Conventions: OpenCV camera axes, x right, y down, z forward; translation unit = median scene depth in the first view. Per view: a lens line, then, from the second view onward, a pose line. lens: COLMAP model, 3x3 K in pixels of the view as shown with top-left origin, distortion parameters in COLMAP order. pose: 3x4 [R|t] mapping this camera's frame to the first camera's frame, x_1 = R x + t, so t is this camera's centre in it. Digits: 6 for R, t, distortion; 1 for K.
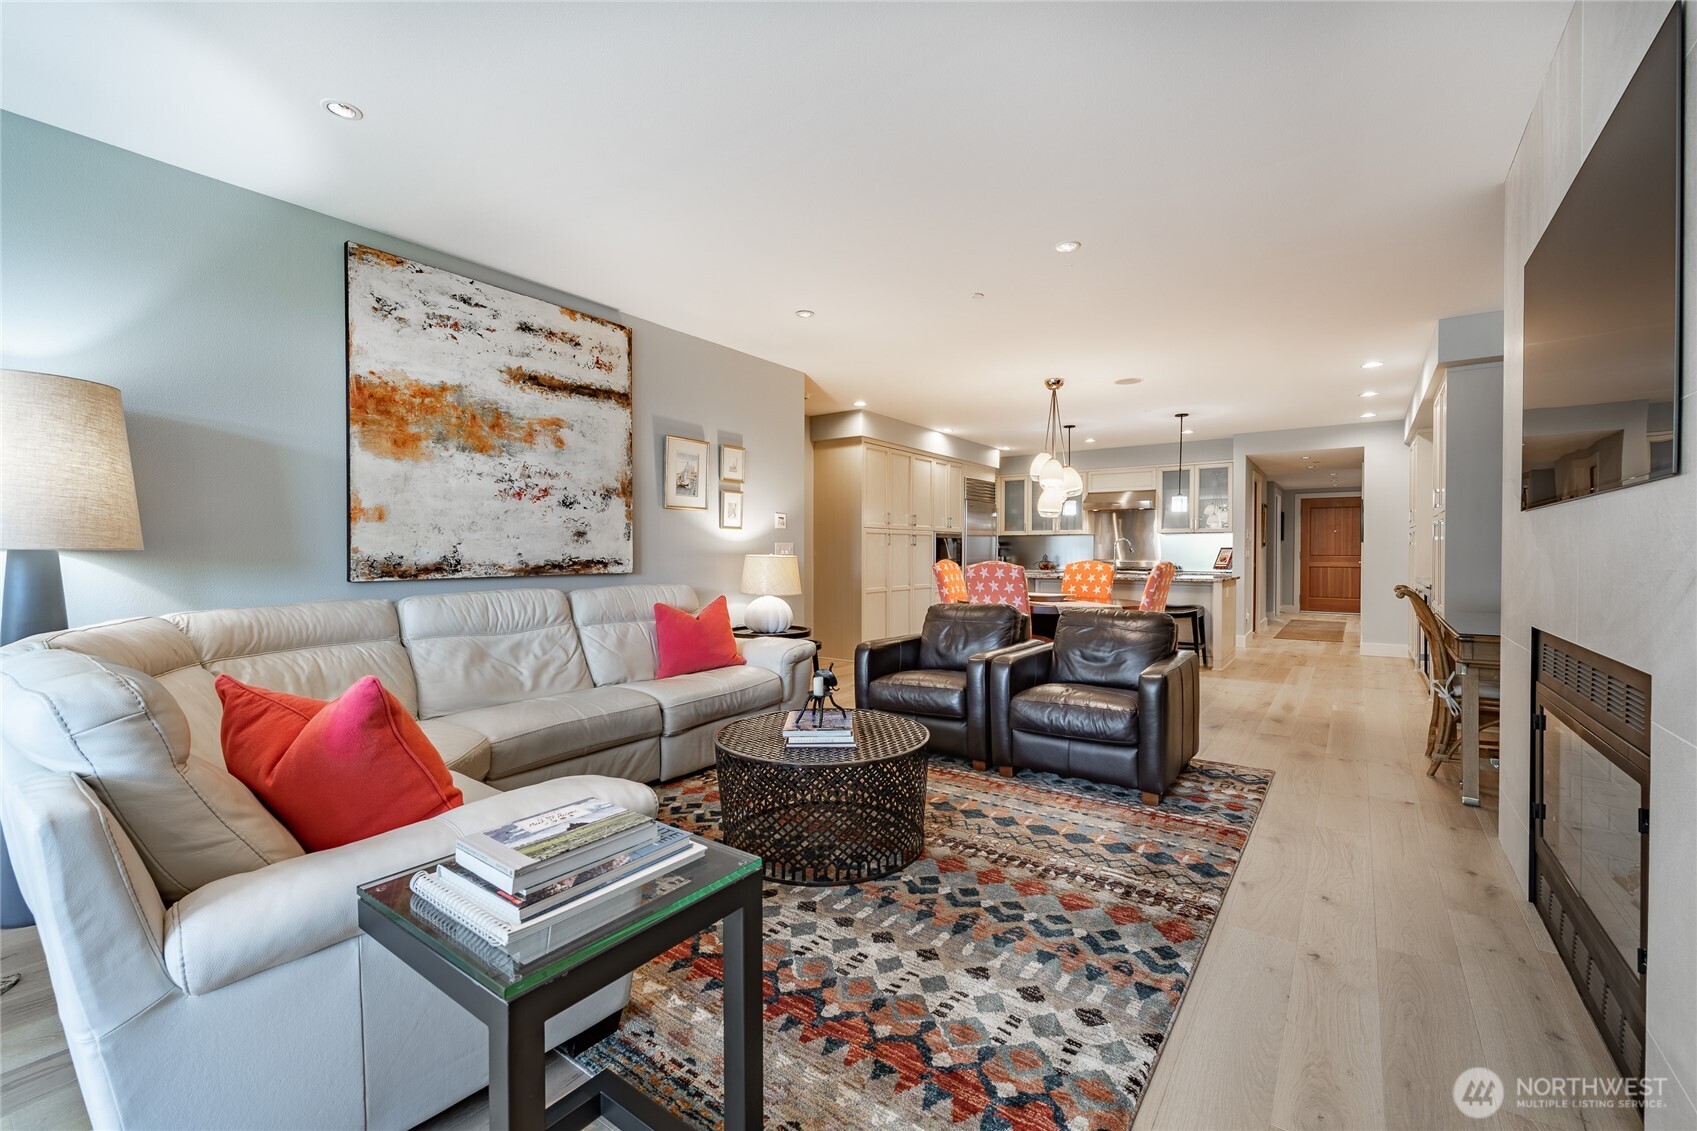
lens RADIAL K [[718.6, 0, 846.9], [0, 718.6, 557.9], [0, 0, 1]] dist [-0.001168, -0.000197]
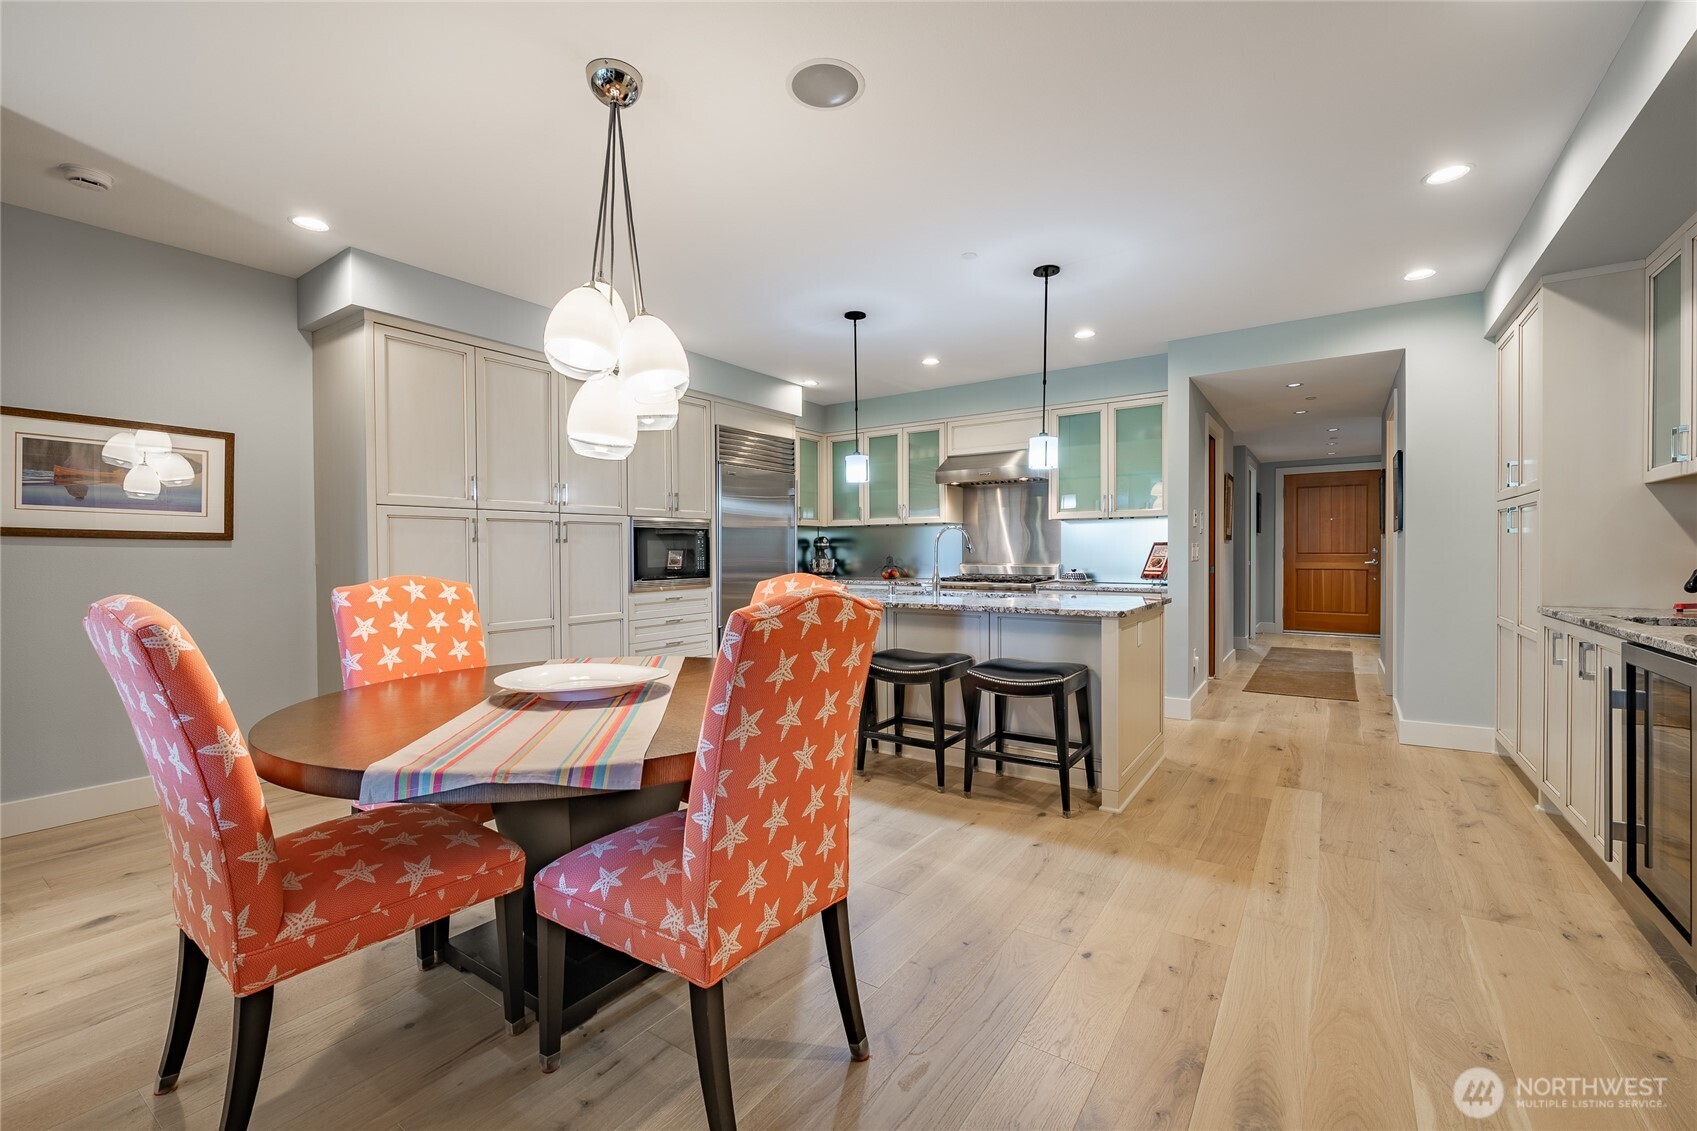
lens RADIAL K [[718.6, 0, 846.9], [0, 718.6, 557.9], [0, 0, 1]] dist [-0.001168, -0.000197]
pose [[0.999782, -0.007212, 0.019571, 0.259316], [0.007202, 0.999974, 0.000584, -0.003982], [-0.019575, -0.000443, 0.999808, 0.417034]]
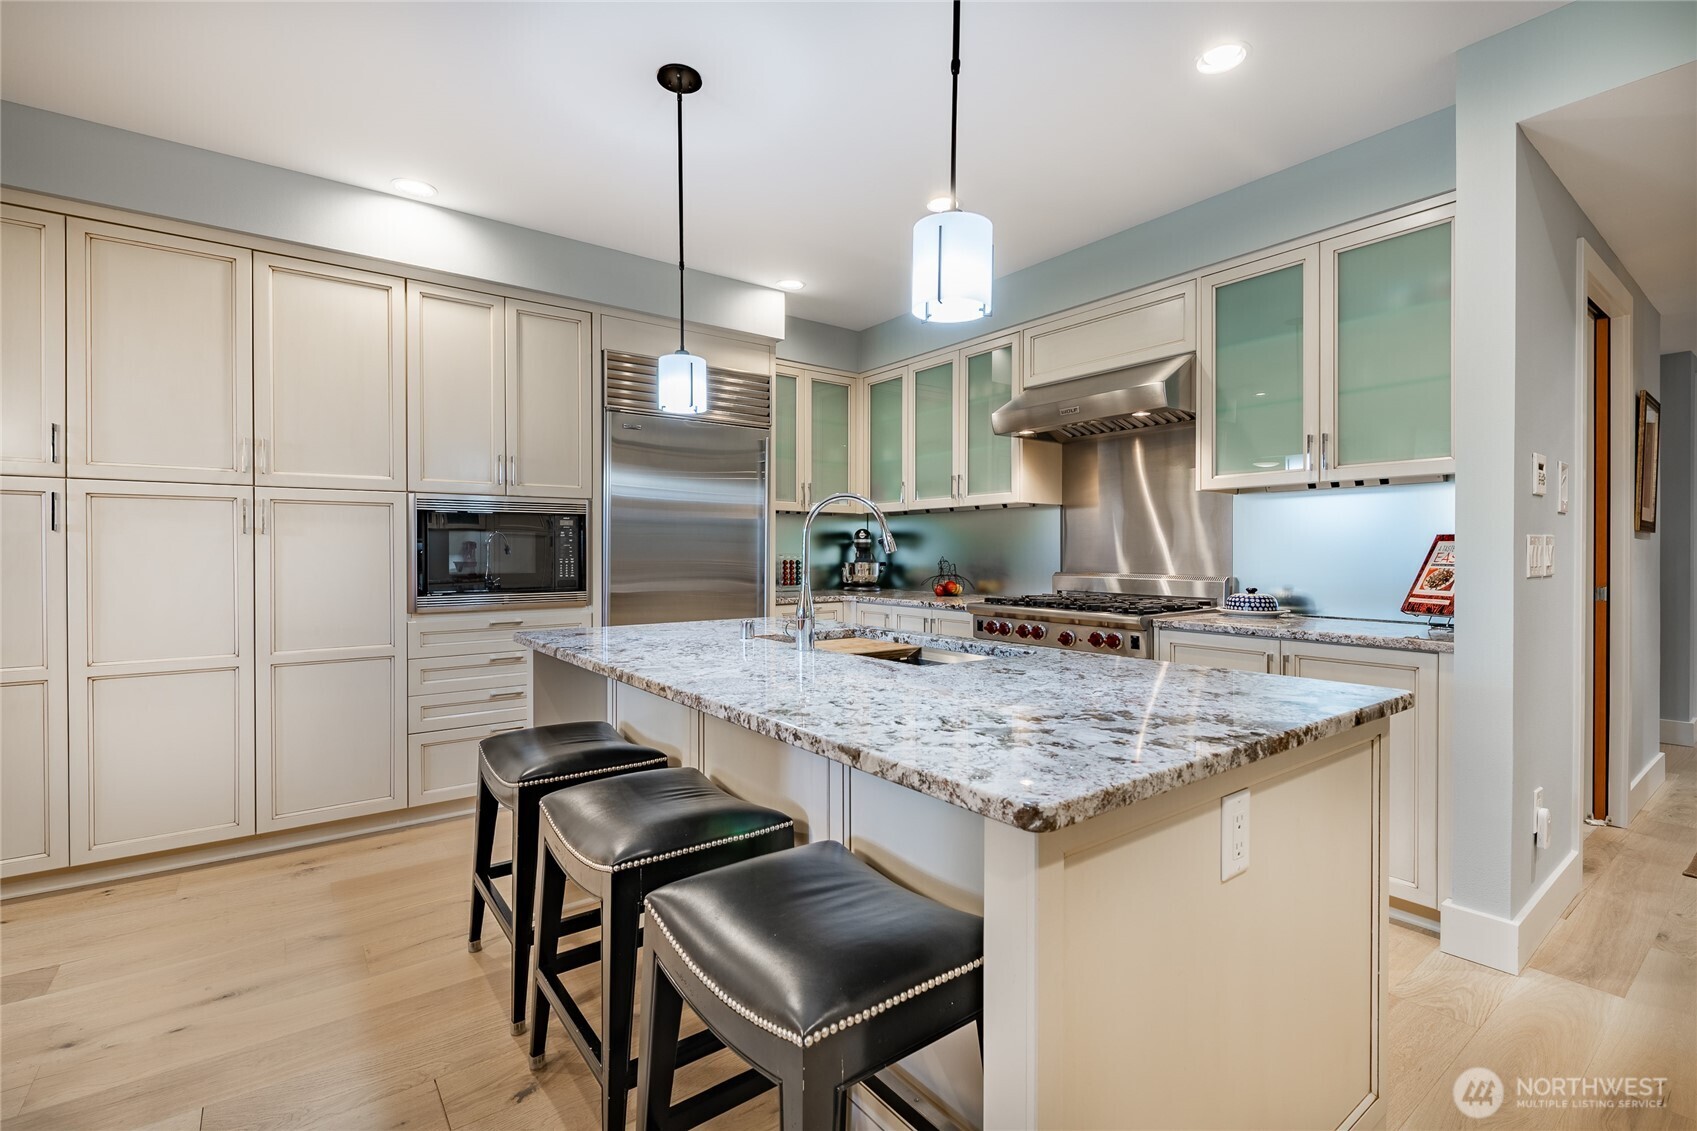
lens RADIAL K [[760.9, 0, 838.4], [0, 760.9, 555.1], [0, 0, 1]] dist [-0.001636, -0.001031]
pose [[0.951456, -0.000493, -0.307783, 0.402192], [-0.001578, 0.999978, -0.006481, -0.004623], [0.307780, 0.006653, 0.951434, 0.669110]]
